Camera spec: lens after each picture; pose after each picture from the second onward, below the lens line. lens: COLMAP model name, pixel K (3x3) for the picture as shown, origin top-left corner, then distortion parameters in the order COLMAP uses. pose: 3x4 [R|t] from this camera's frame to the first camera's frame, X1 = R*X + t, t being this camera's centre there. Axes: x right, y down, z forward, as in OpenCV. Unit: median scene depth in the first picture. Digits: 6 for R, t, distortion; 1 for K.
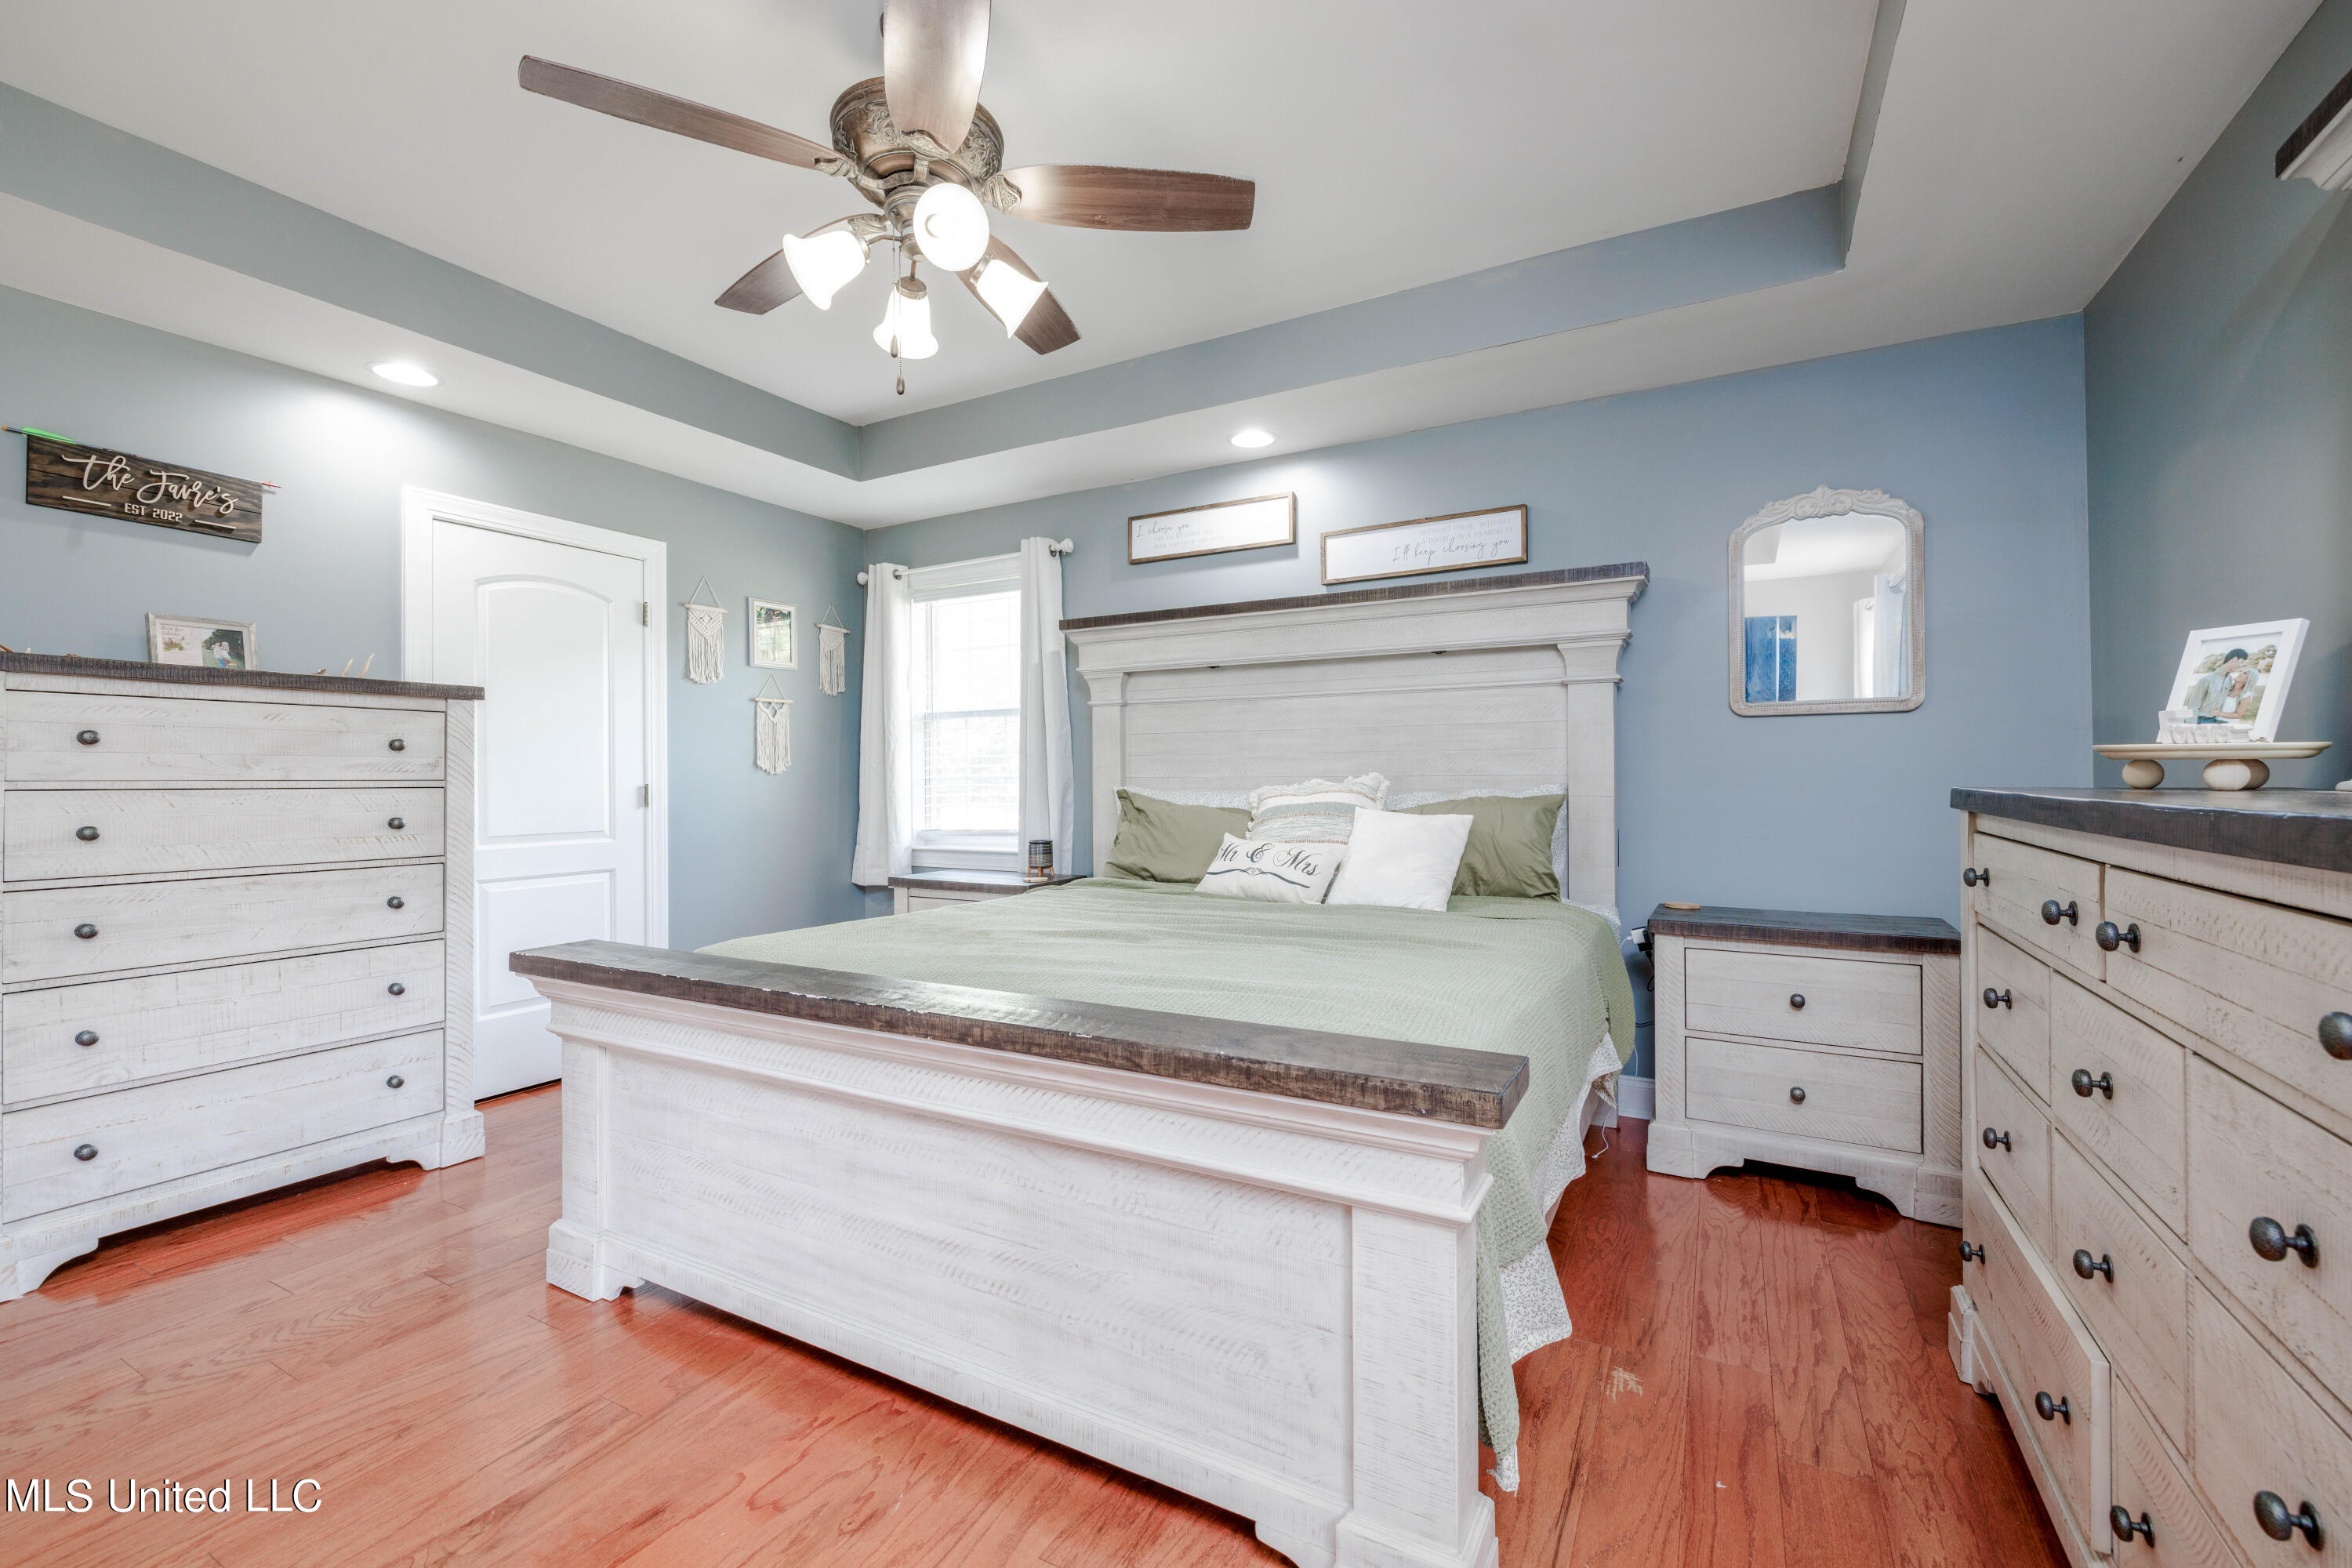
lens RADIAL K [[997.4, 0, 1176.0], [0, 997.4, 784.0], [0, 0, 1]] dist [-0.004323, -0.000426]
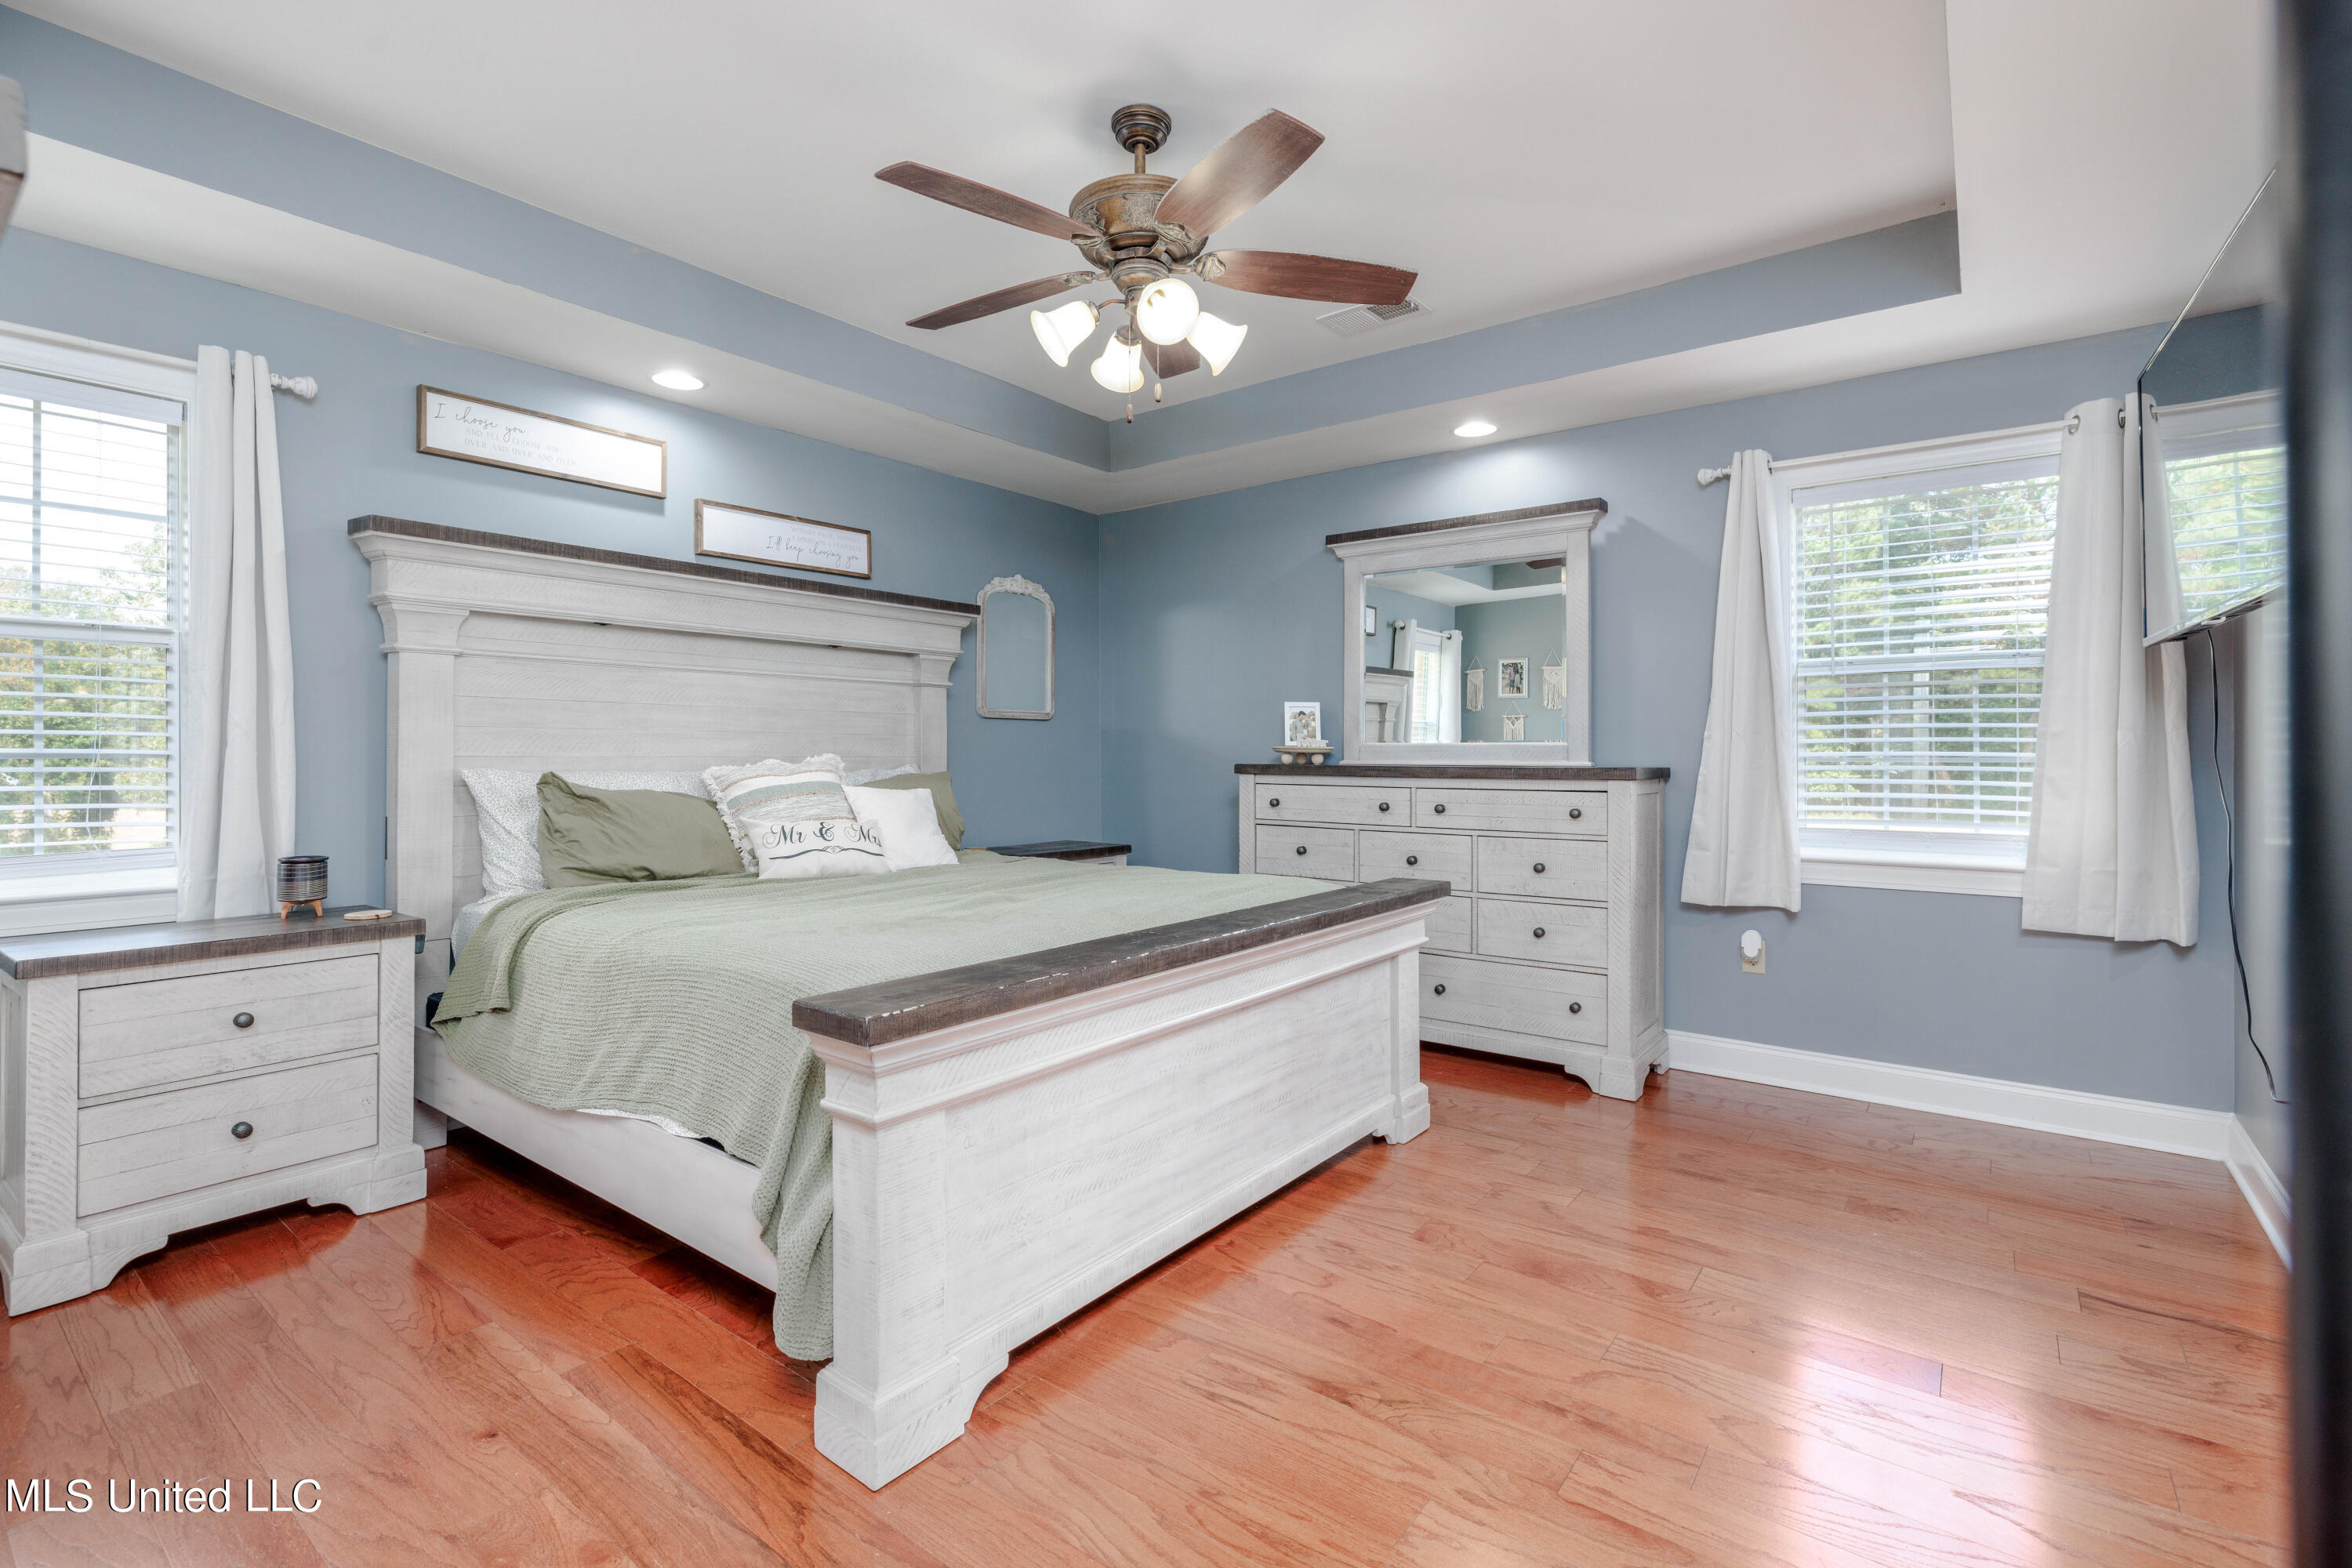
lens RADIAL K [[1055.6, 0, 1176.0], [0, 1055.6, 776.1], [0, 0, 1]] dist [0.000246, 0.000111]
pose [[0.143788, -0.012369, 0.989531, -0.931487], [0.003796, 0.999921, 0.011947, 0.000948], [-0.989601, 0.002039, 0.143823, 0.488795]]
